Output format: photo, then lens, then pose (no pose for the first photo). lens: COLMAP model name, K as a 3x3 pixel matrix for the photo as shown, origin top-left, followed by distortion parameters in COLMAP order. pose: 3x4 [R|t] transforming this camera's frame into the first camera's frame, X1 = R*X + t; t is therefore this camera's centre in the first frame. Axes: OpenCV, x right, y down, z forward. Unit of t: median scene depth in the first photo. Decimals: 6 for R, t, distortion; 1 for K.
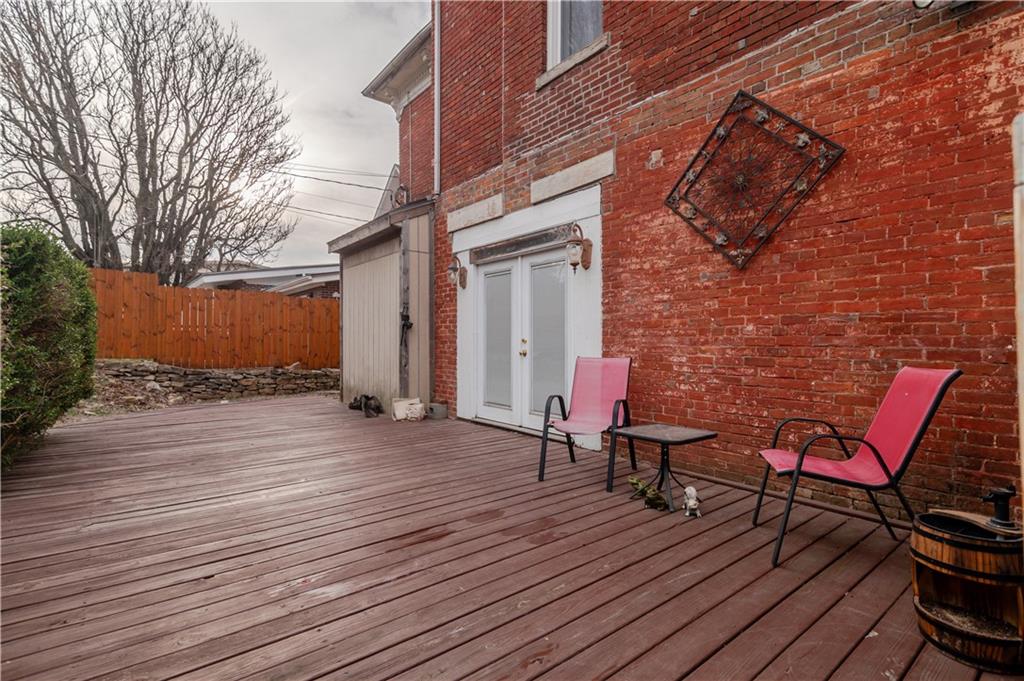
lens RADIAL K [[483.3, 0, 508.8], [0, 483.3, 341.6], [0, 0, 1]] dist [0.021094, -0.001612]
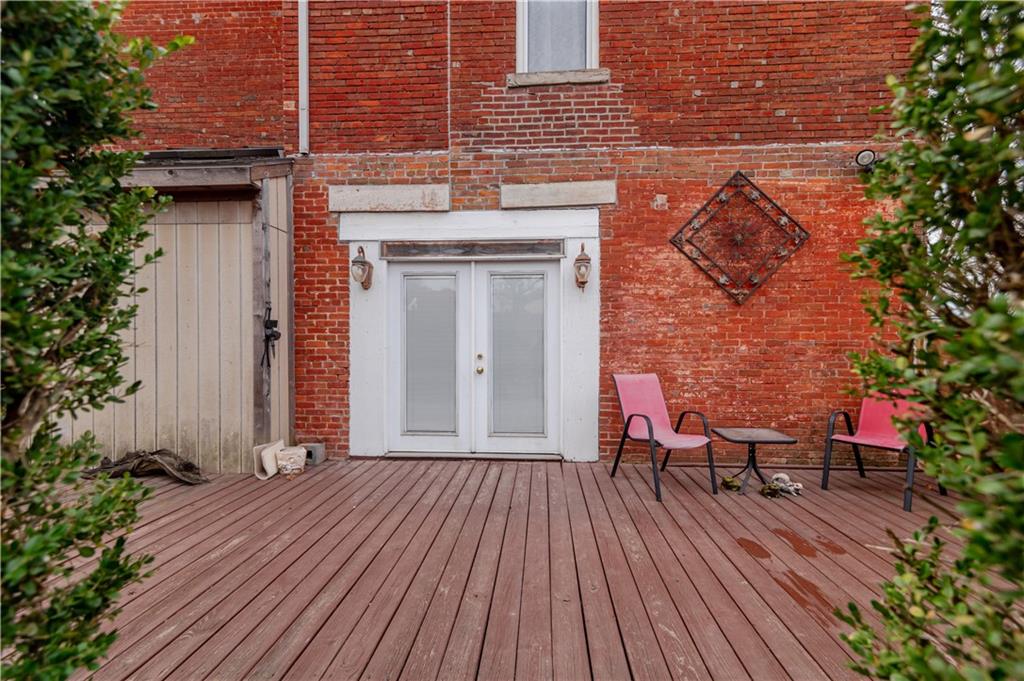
lens RADIAL K [[460.1, 0, 510.4], [0, 460.1, 346.1], [0, 0, 1]] dist [0.019378, -0.001086]
pose [[0.674219, -0.005475, 0.738511, -0.701357], [0.001153, 0.999979, 0.006360, -0.033265], [-0.738531, -0.003436, 0.674211, 0.474776]]
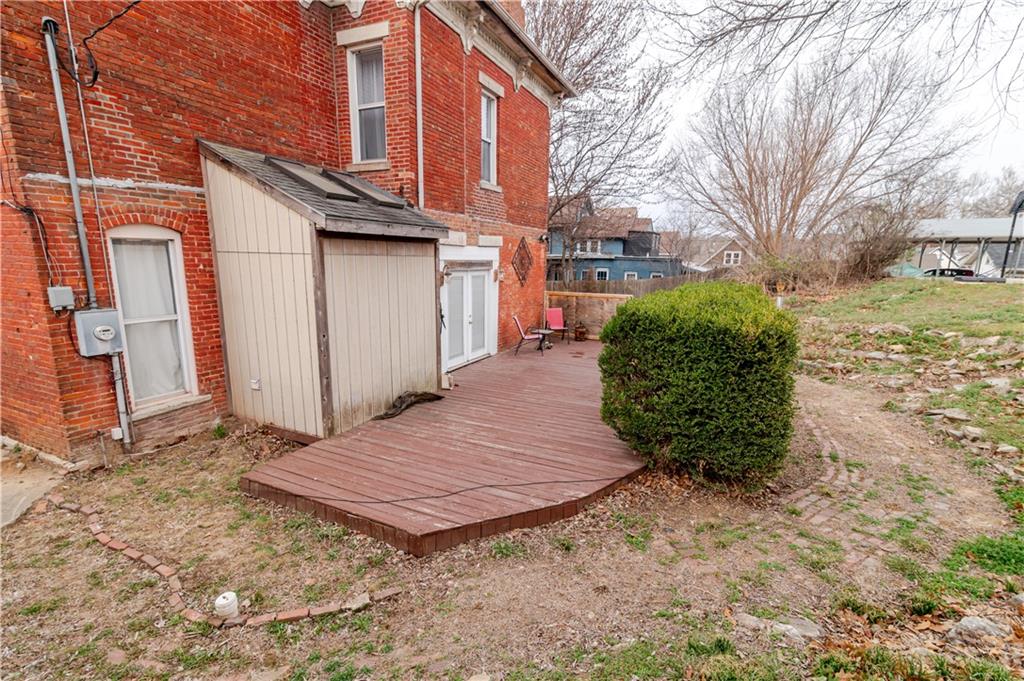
lens RADIAL K [[460.1, 0, 513.2], [0, 460.1, 340.5], [0, 0, 1]] dist [0.019378, -0.001086]
pose [[-0.441785, -0.172241, 0.880431, -2.056788], [-0.015003, 0.982678, 0.184715, -0.302110], [-0.896995, 0.068395, -0.436716, 2.048324]]
